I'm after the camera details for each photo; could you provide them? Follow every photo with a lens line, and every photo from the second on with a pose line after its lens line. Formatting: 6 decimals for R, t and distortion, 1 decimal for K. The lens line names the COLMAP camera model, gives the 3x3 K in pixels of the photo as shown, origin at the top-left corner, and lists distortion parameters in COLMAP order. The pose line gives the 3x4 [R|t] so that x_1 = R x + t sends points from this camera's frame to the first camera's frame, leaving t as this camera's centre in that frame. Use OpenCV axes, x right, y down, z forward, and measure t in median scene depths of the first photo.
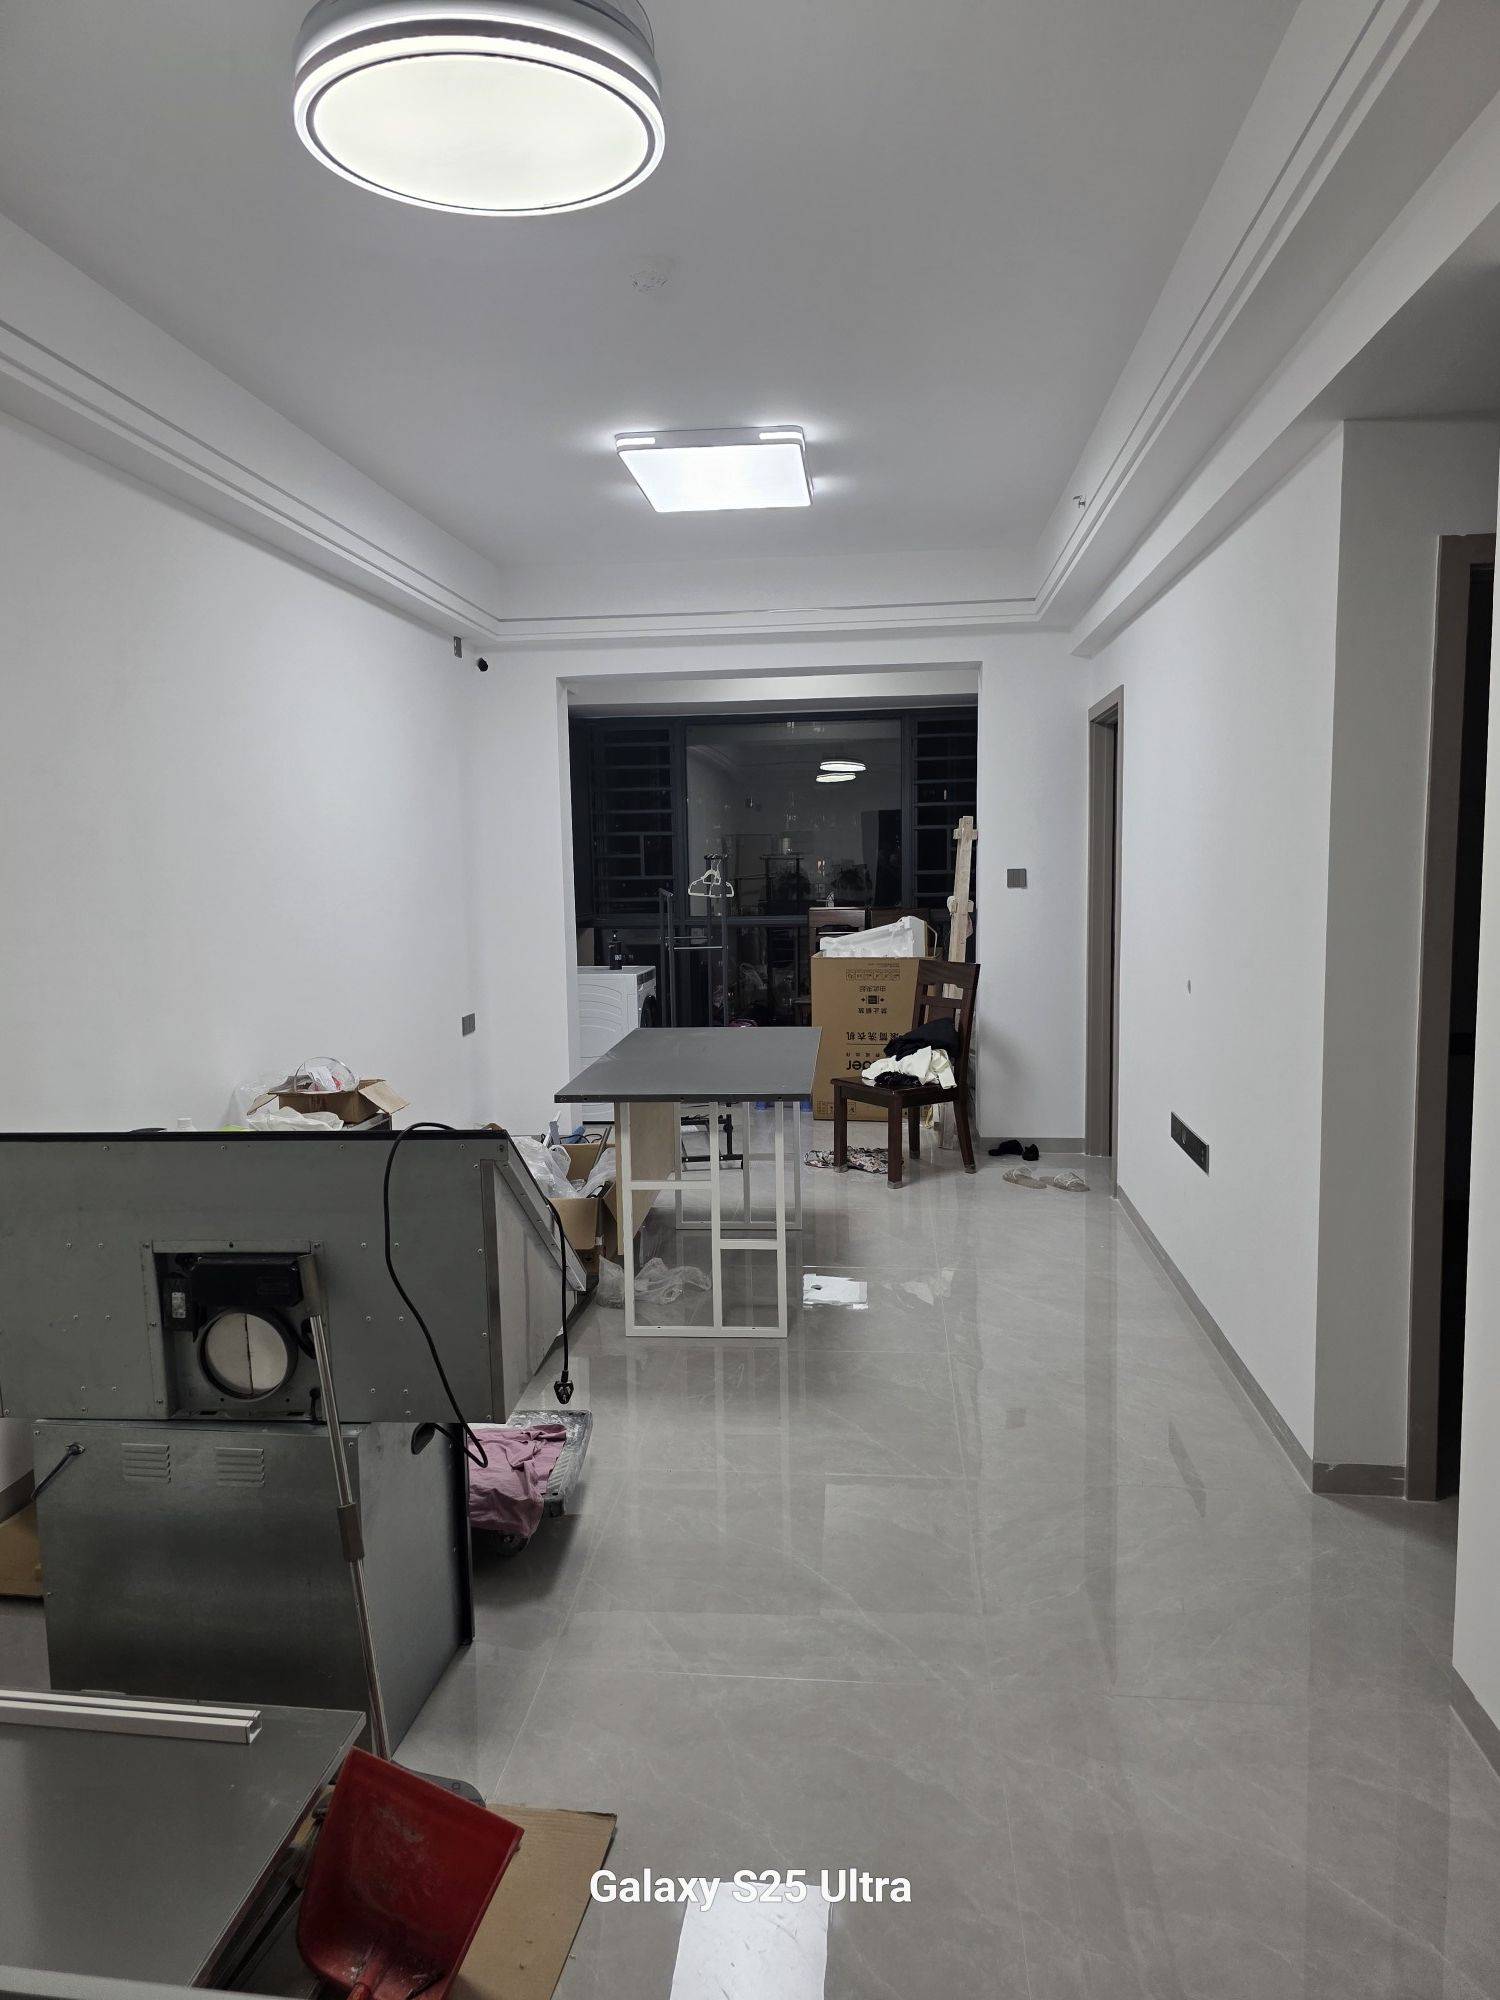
lens RADIAL K [[1341.4, 0, 752.2], [0, 1341.4, 1006.8], [0, 0, 1]] dist [0.029770, -0.002243]
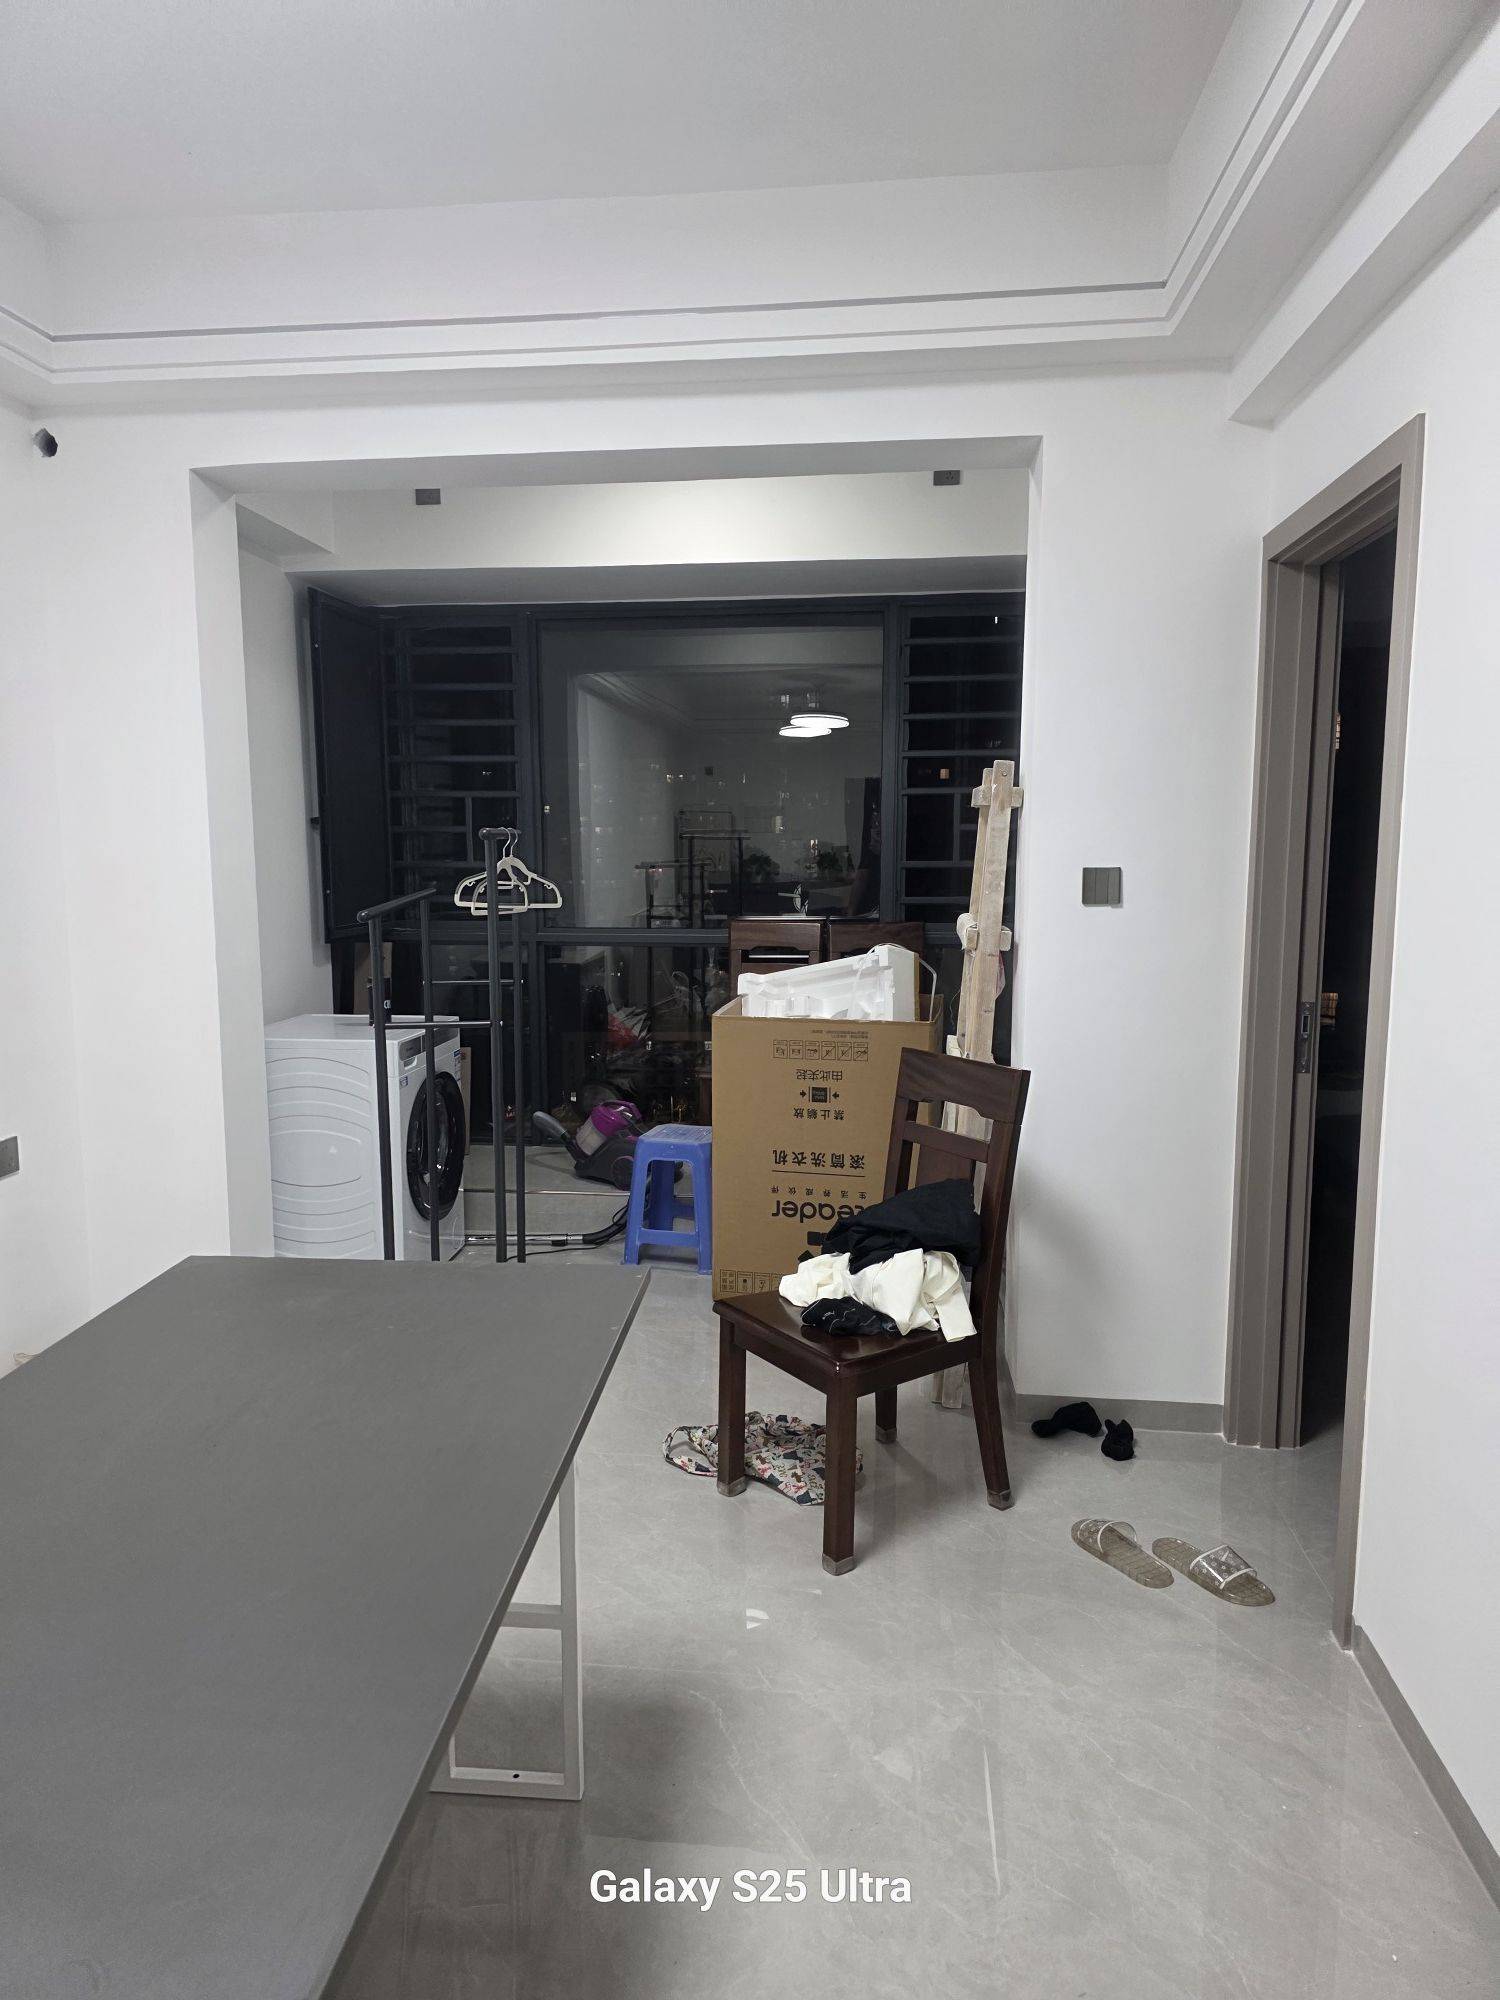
lens RADIAL K [[1341.4, 0, 752.2], [0, 1341.4, 1006.8], [0, 0, 1]] dist [0.029770, -0.002243]
pose [[0.999871, 0.014741, 0.006411, 0.064453], [-0.014857, 0.999721, 0.018390, -0.057602], [-0.006138, -0.018483, 0.999810, 0.494571]]
